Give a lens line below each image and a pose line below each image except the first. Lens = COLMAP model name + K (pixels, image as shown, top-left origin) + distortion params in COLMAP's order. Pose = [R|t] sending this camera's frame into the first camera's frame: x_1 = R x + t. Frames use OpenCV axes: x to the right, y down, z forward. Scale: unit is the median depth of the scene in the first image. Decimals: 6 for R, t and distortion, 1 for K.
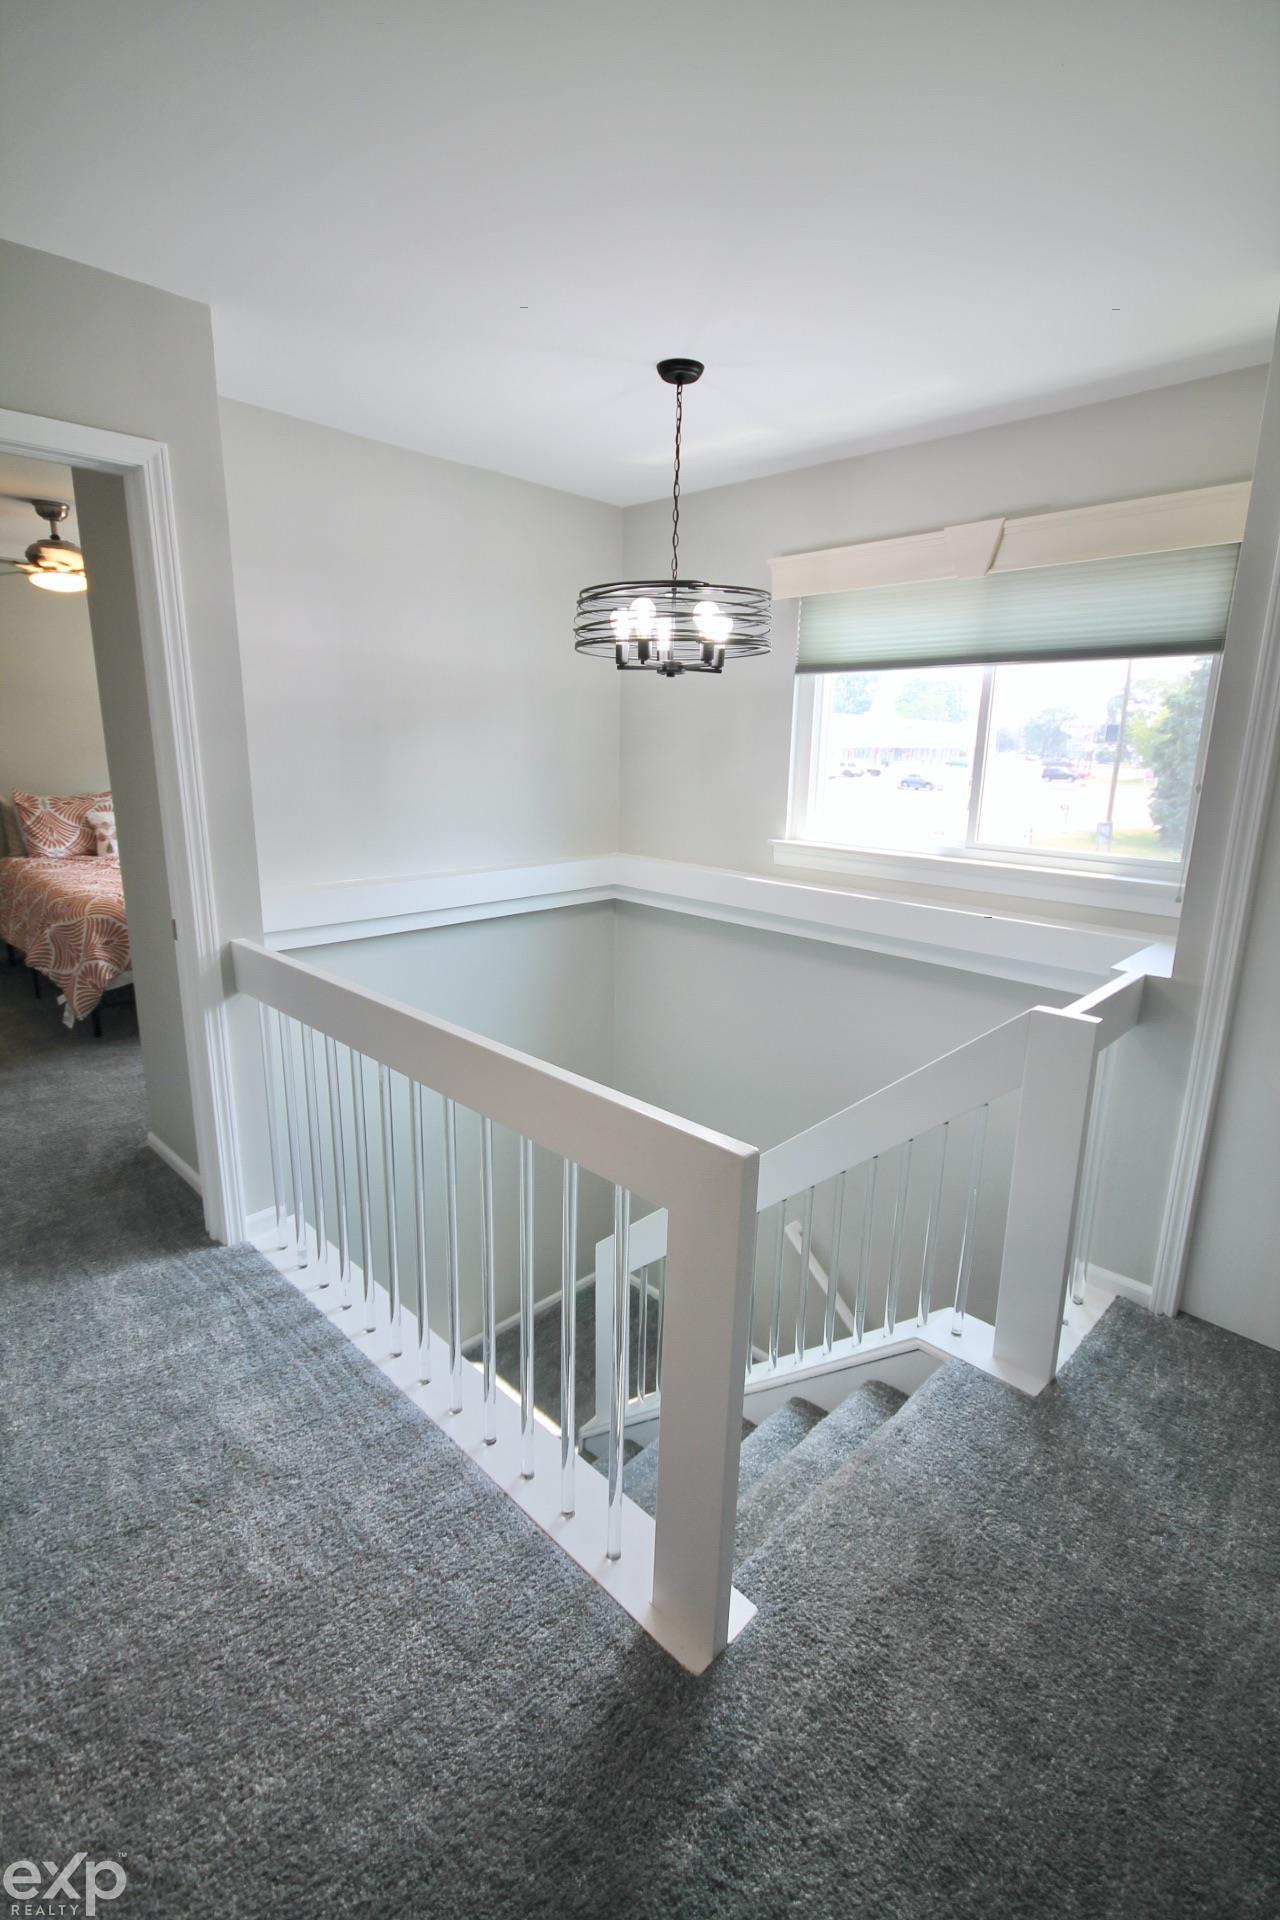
lens RADIAL K [[903.0, 0, 647.1], [0, 903.0, 953.0], [0, 0, 1]] dist [0.000819, 0.000533]
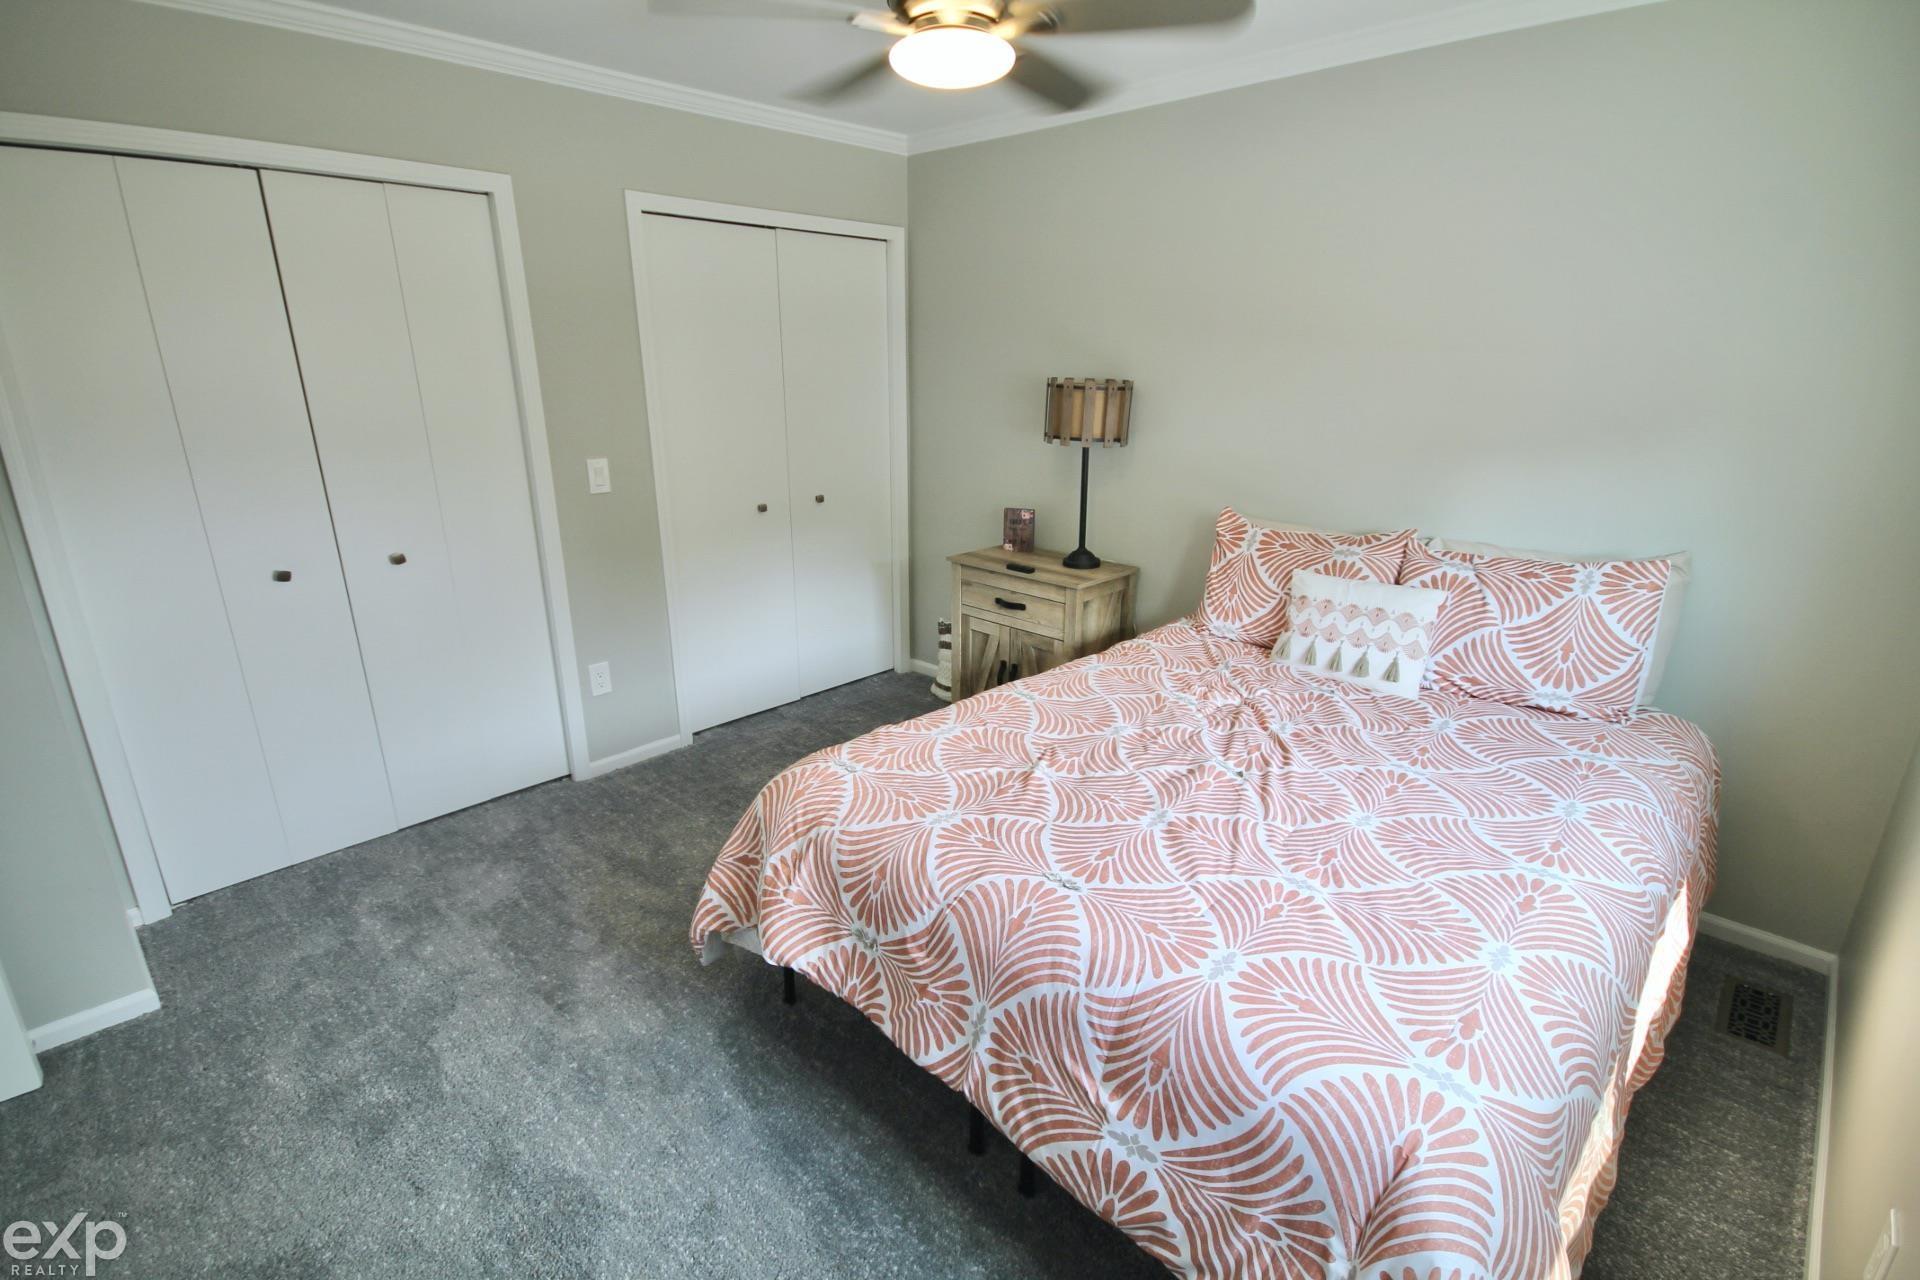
lens RADIAL K [[903.0, 0, 962.1], [0, 903.0, 641.8], [0, 0, 1]] dist [0.000819, 0.000533]
pose [[0.013613, 0.281097, -0.959583, -0.130831], [-0.246744, 0.930938, 0.269205, -0.212431], [0.968985, 0.233107, 0.082031, 0.804152]]
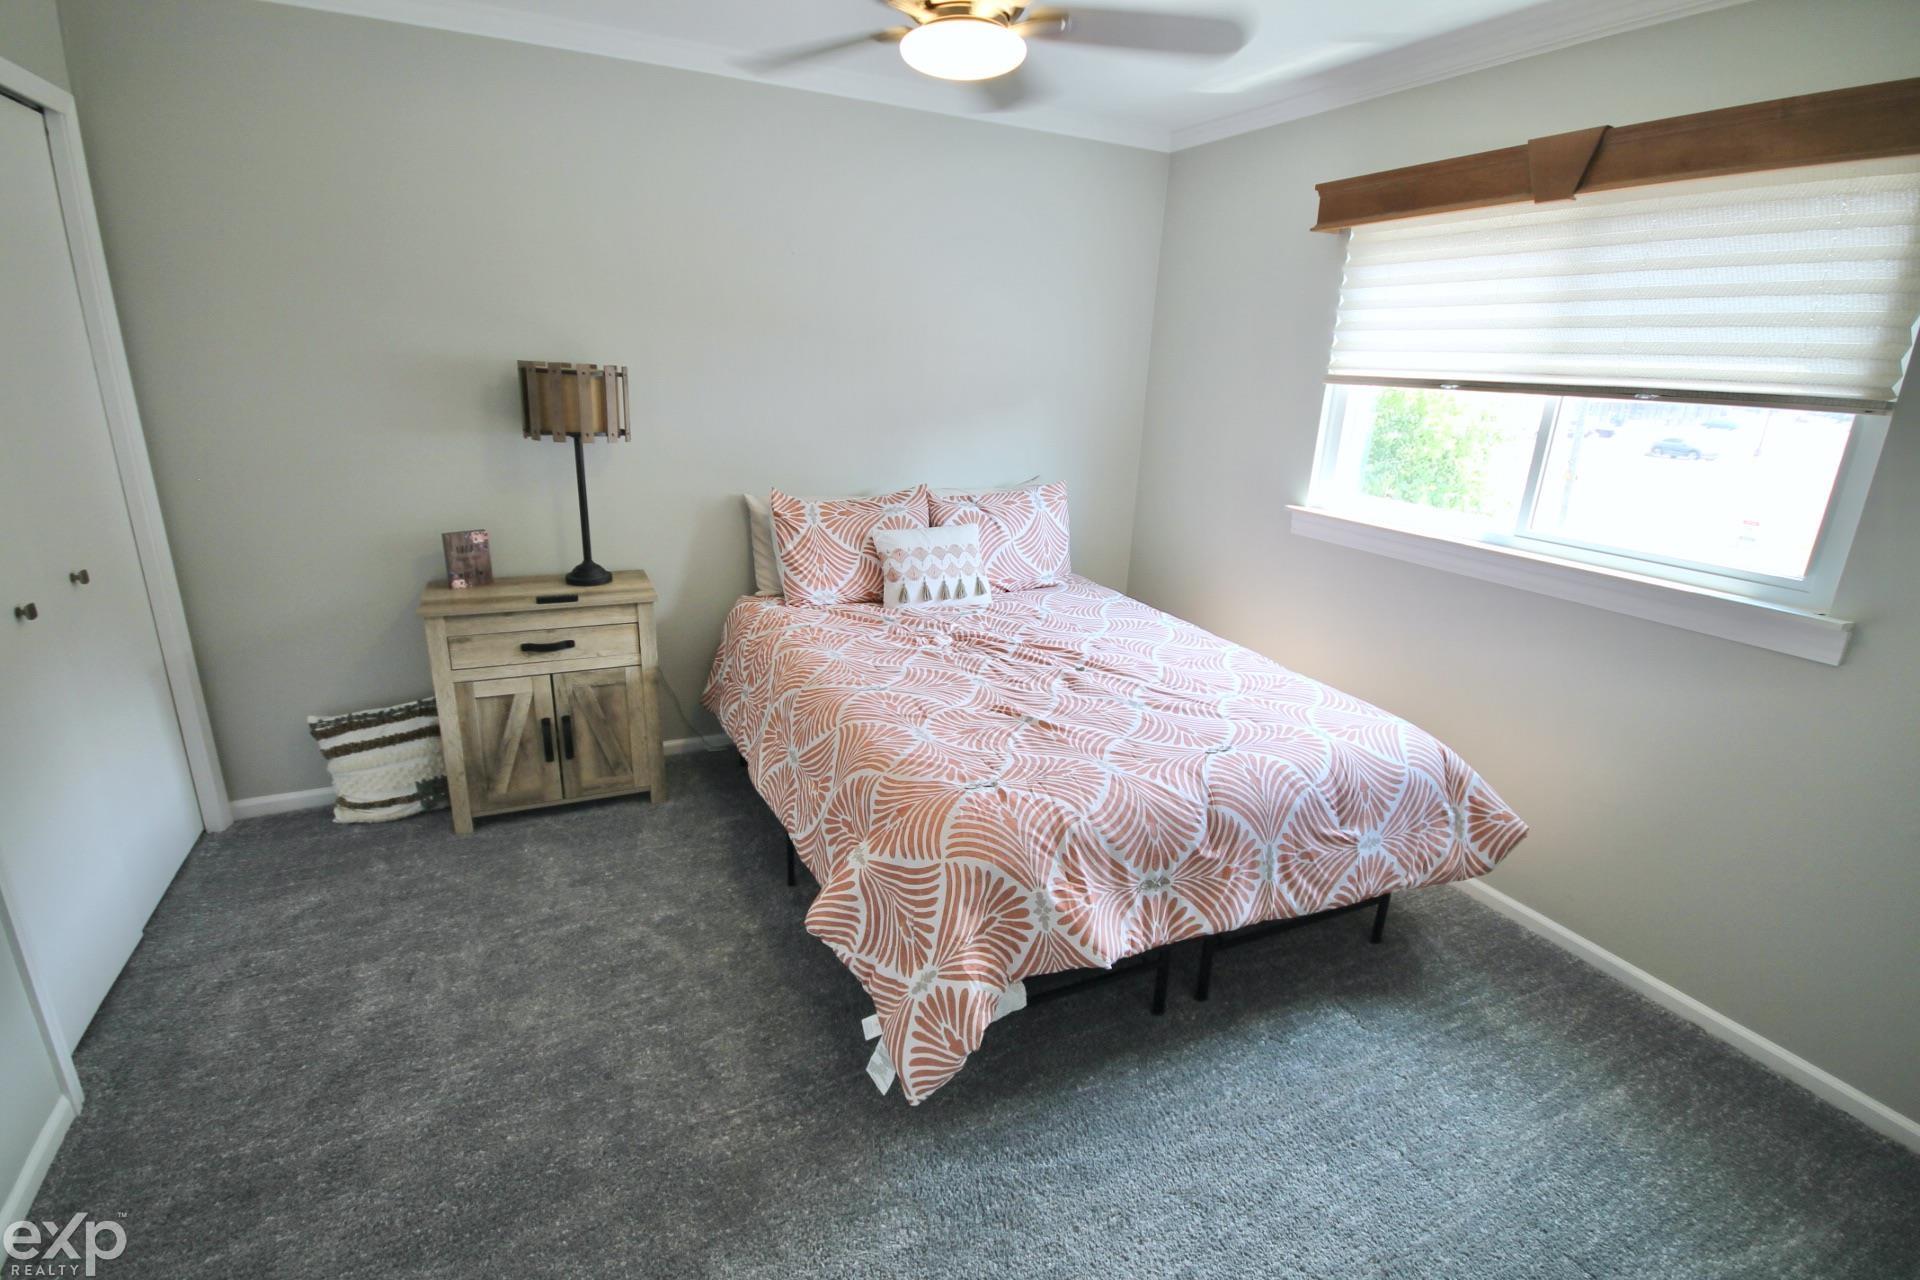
lens RADIAL K [[903.0, 0, 953.7], [0, 903.0, 641.9], [0, 0, 1]] dist [0.000819, 0.000533]
pose [[0.938787, 0.117833, -0.323718, -0.377122], [-0.101444, 0.992575, 0.067108, -0.130987], [0.329222, -0.030161, 0.943771, 0.463548]]
